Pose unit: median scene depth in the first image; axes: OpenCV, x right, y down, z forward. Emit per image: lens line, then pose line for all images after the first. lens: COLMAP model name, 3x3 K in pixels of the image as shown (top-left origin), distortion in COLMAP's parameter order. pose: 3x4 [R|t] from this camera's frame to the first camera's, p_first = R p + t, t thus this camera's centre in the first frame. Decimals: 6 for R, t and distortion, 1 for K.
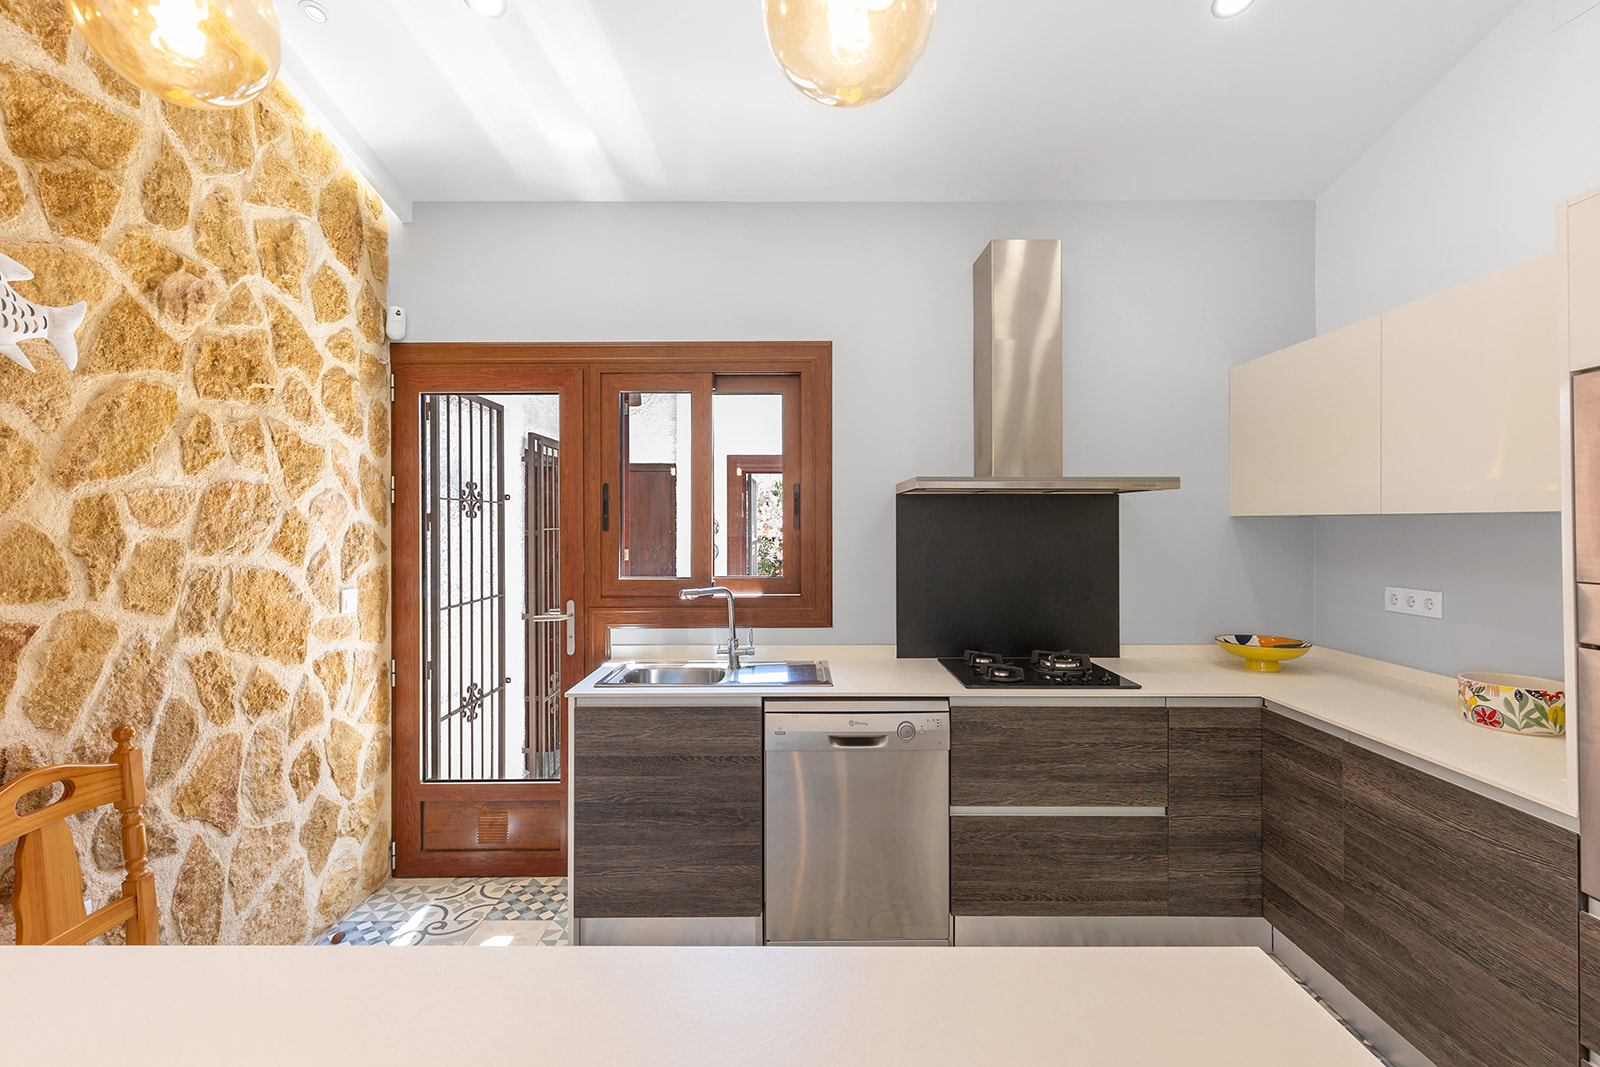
lens RADIAL K [[721.9, 0, 800.0], [0, 721.9, 533.5], [0, 0, 1]] dist [0.004184, -0.001734]
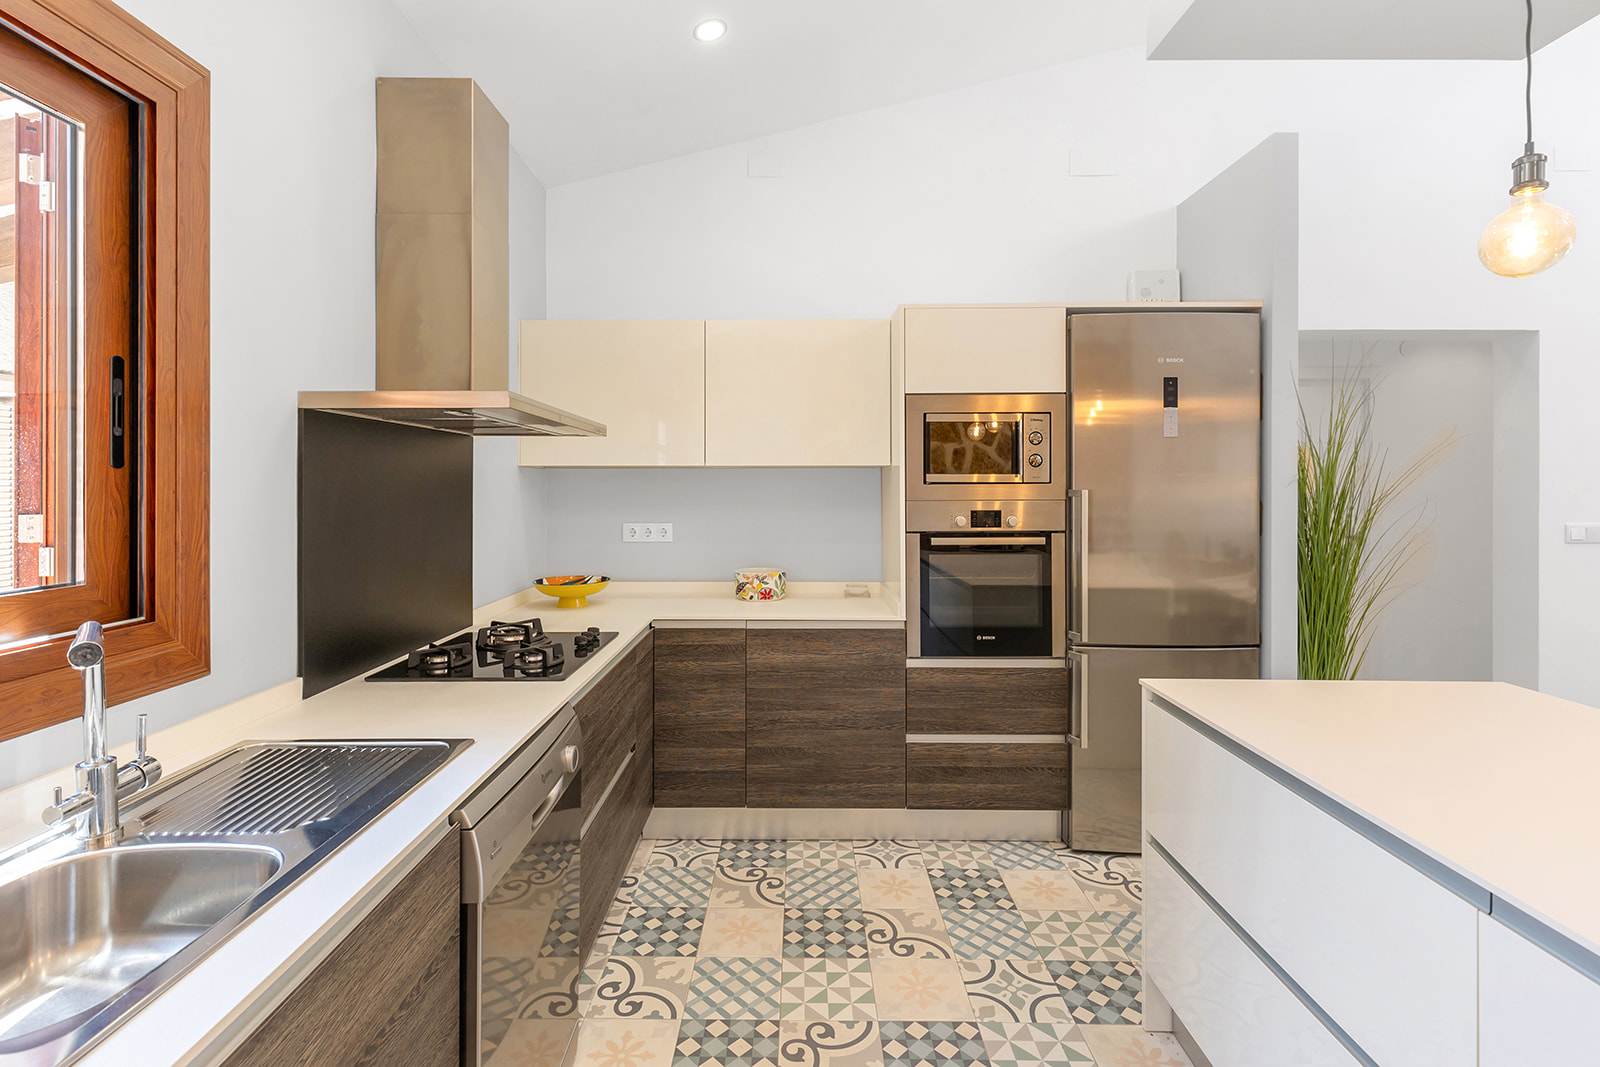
lens RADIAL K [[728.4, 0, 795.2], [0, 728.4, 490.9], [0, 0, 1]] dist [0.002185, -0.000087]
pose [[0.005539, -0.002832, 0.999981, -0.545320], [0.013843, 0.999900, 0.002755, 0.017965], [-0.999889, 0.013827, 0.005577, 0.768498]]
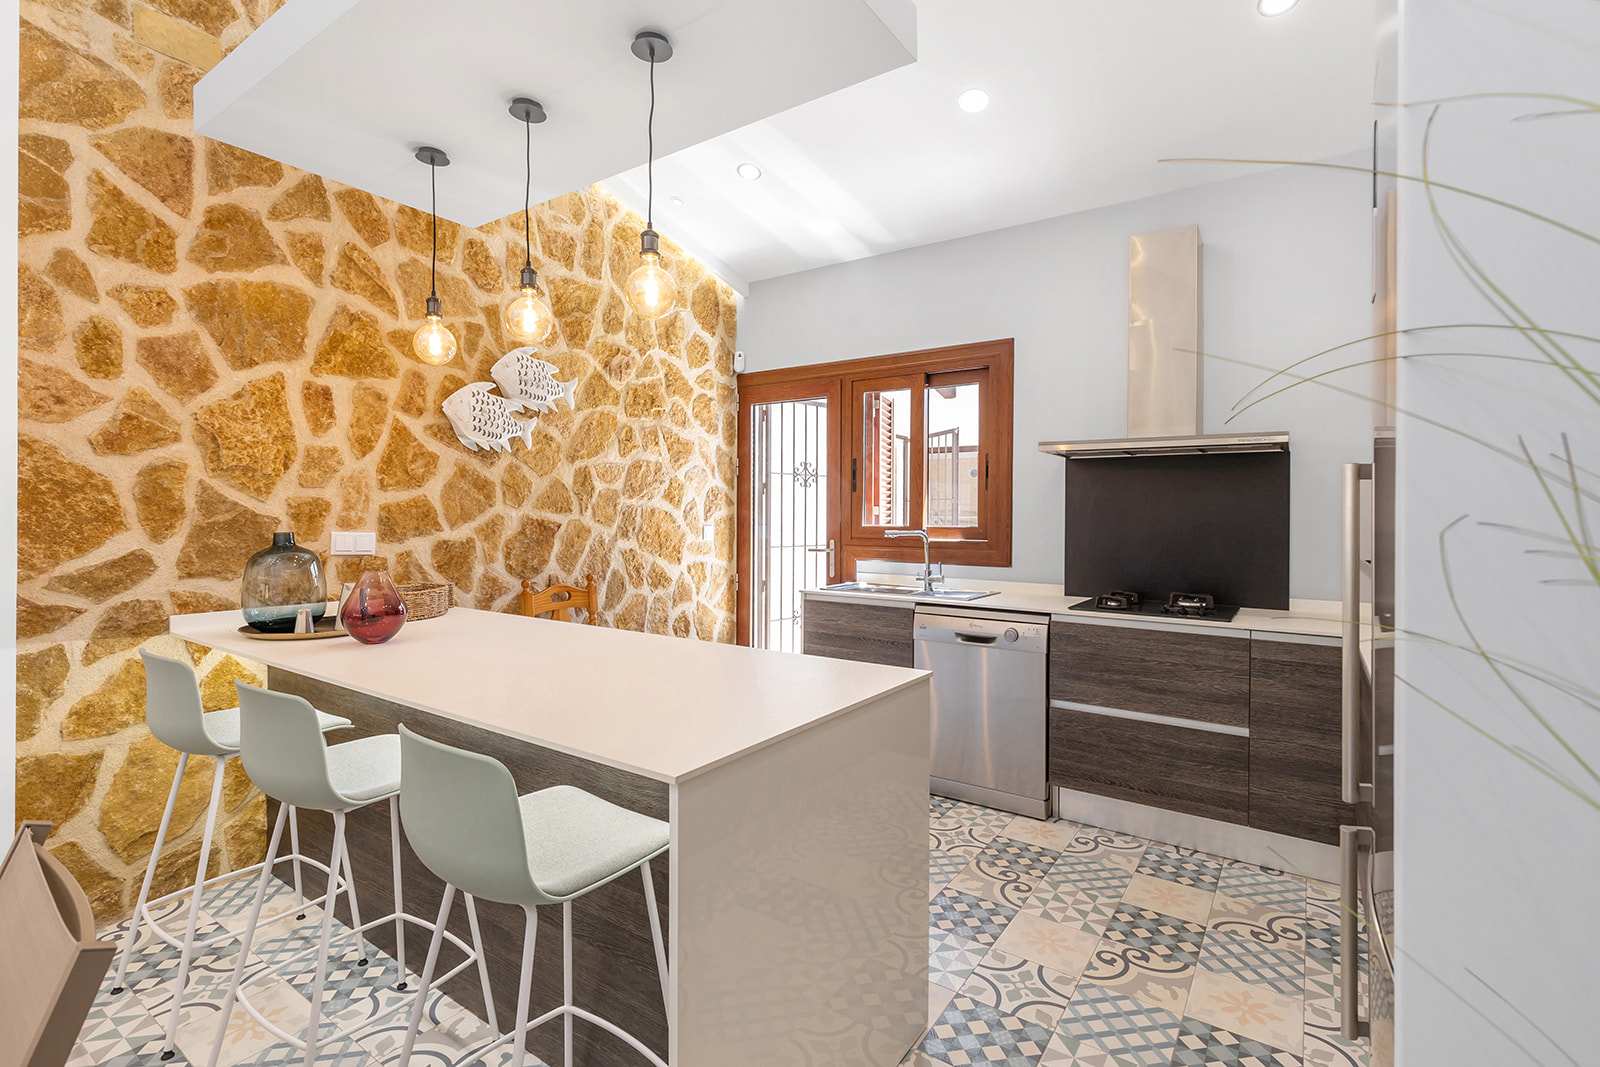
lens RADIAL K [[721.9, 0, 800.0], [0, 721.9, 533.5], [0, 0, 1]] dist [0.004184, -0.001734]
pose [[0.831181, 0.023663, -0.555498, 0.546167], [-0.016528, 0.999704, 0.017855, 0.069619], [0.555756, -0.005659, 0.831326, -0.307492]]
